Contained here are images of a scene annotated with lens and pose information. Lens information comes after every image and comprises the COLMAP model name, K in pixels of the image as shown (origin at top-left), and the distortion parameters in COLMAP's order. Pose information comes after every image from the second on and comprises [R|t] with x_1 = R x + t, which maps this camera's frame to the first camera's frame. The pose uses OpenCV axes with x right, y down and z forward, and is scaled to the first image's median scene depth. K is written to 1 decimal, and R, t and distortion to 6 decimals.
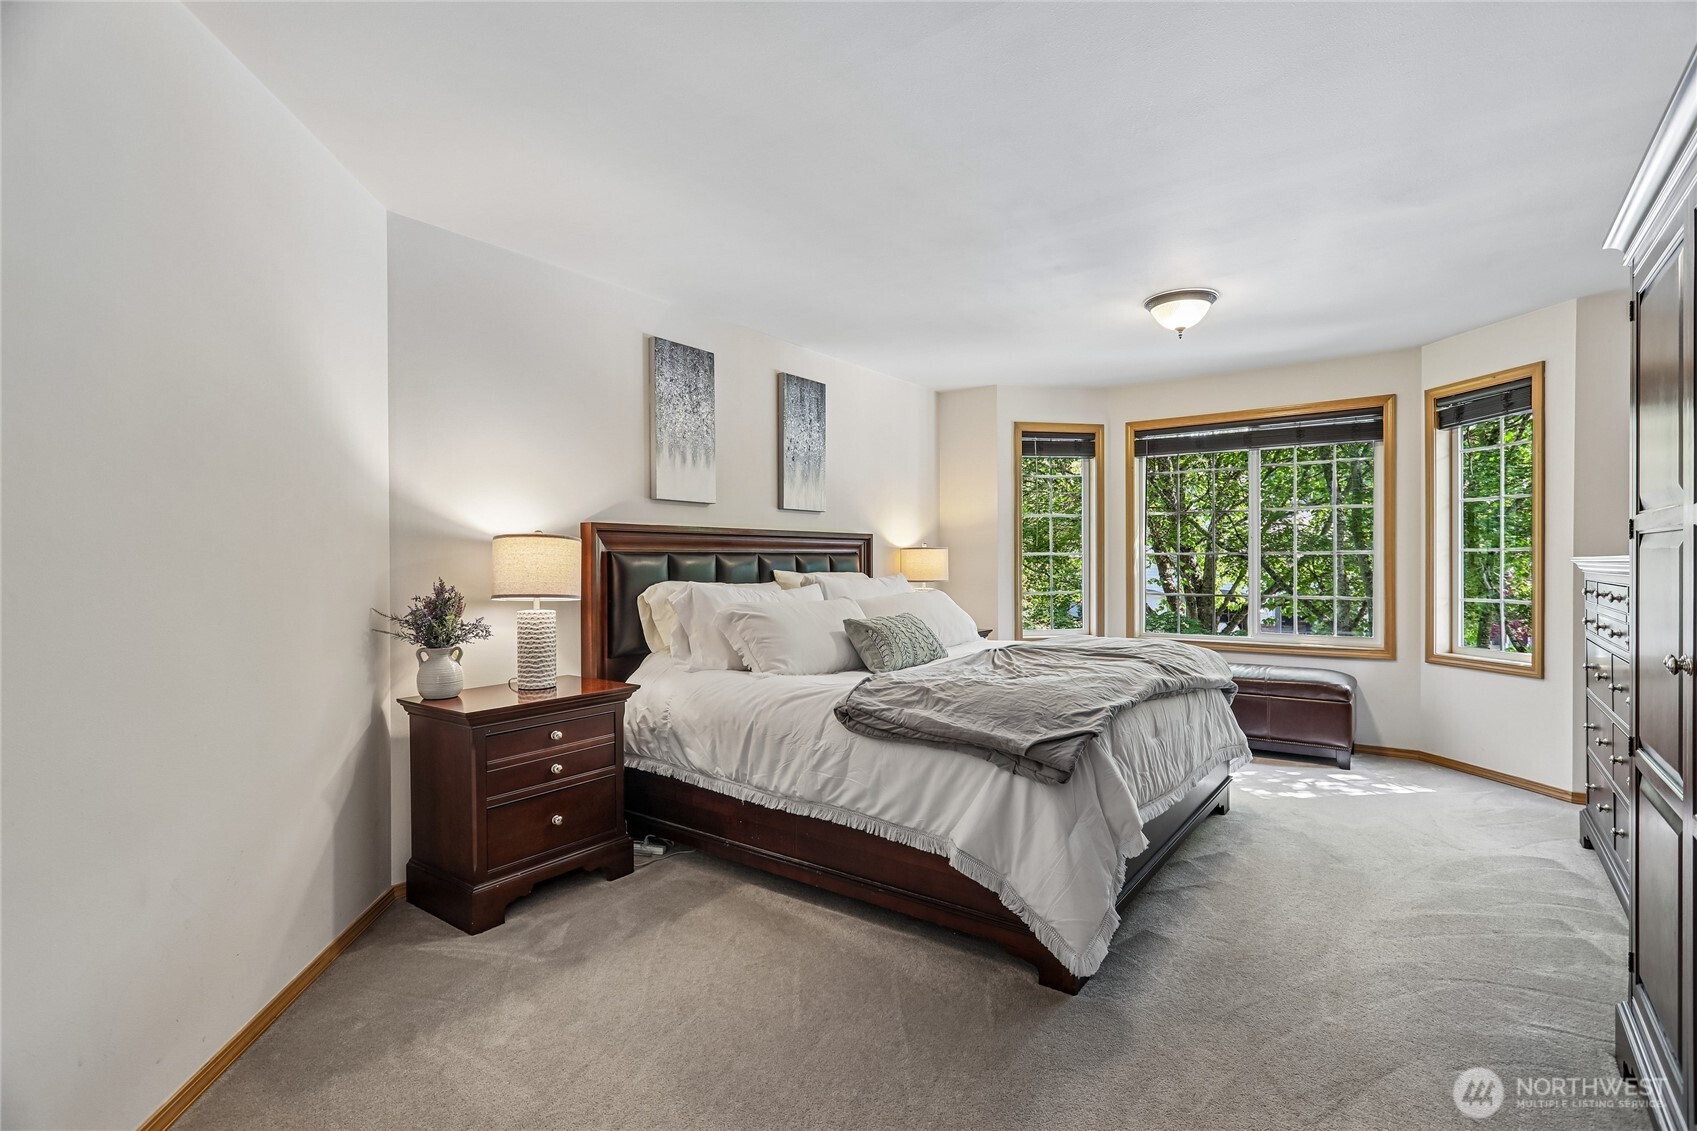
lens RADIAL K [[797.3, 0, 842.8], [0, 797.3, 563.2], [0, 0, 1]] dist [-0.005732, 0.003928]
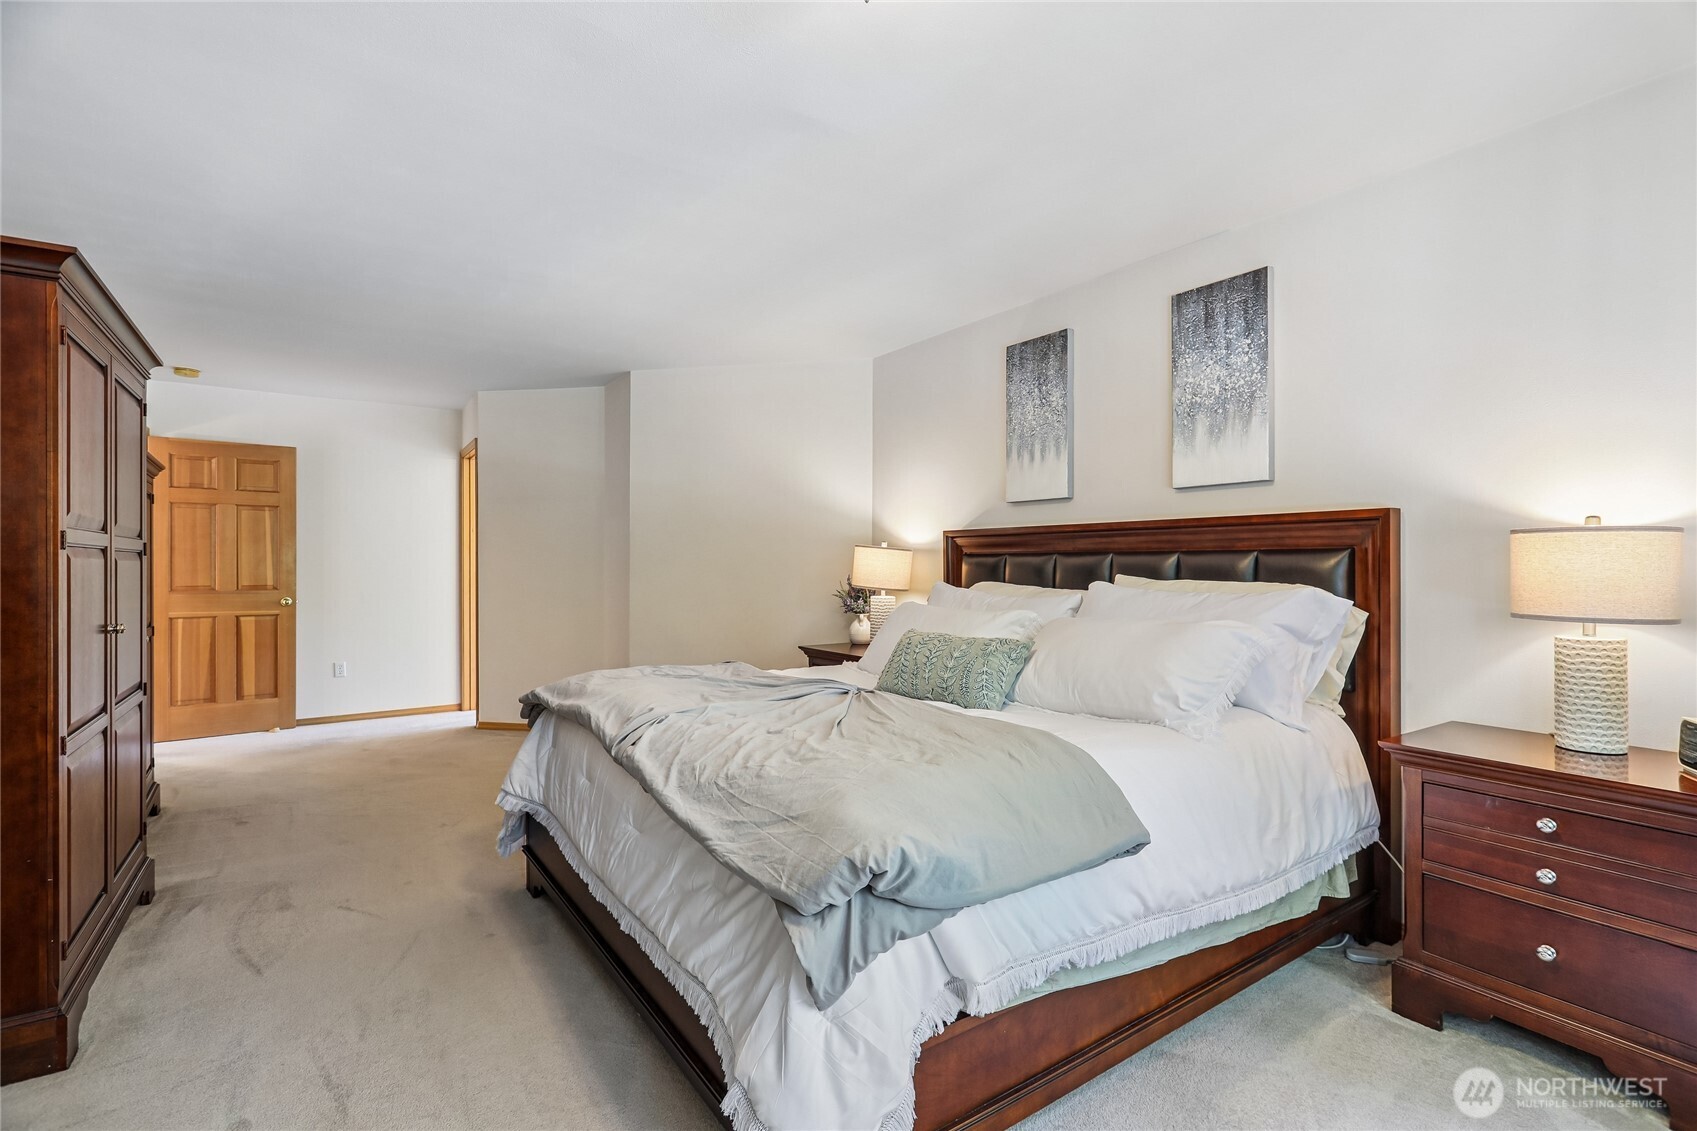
lens RADIAL K [[797.3, 0, 845.4], [0, 797.3, 561.6], [0, 0, 1]] dist [-0.005732, 0.003928]
pose [[-0.339722, -0.001373, -0.940525, 0.759696], [-0.011602, 0.999929, 0.002731, -0.003243], [0.940454, 0.011840, -0.339714, 1.075571]]
